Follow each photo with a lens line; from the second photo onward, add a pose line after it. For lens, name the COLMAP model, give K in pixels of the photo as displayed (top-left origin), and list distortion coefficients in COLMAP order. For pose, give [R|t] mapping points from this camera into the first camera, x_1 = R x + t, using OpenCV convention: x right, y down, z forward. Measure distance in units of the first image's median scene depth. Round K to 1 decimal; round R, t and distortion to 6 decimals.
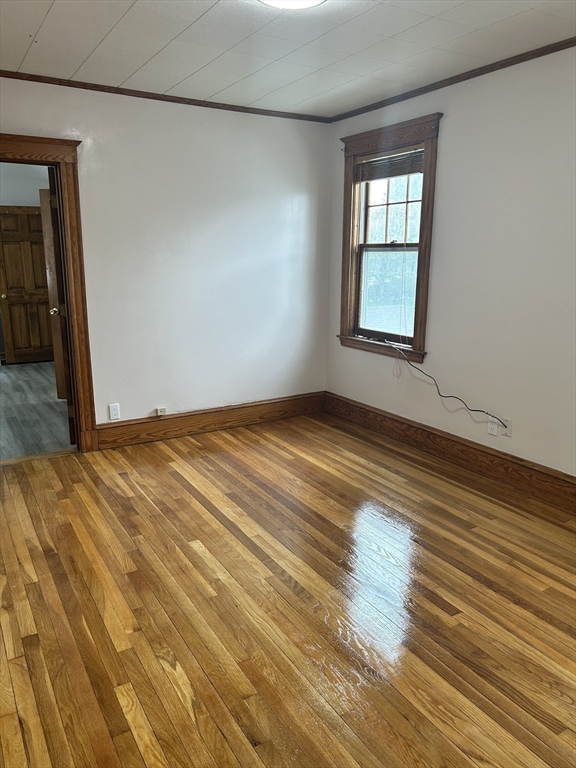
lens RADIAL K [[575.7, 0, 282.4], [0, 575.7, 385.1], [0, 0, 1]] dist [0.057743, -0.072574]
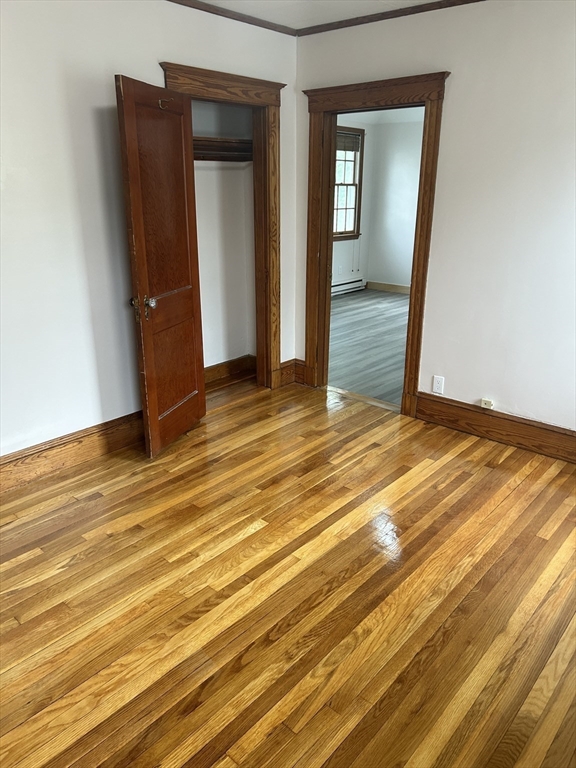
lens RADIAL K [[575.7, 0, 282.4], [0, 575.7, 385.1], [0, 0, 1]] dist [0.057743, -0.072574]
pose [[0.307041, 0.312794, -0.898825, 0.535957], [-0.217348, 0.942532, 0.253758, -0.155224], [0.926545, 0.117444, 0.357381, 0.572512]]
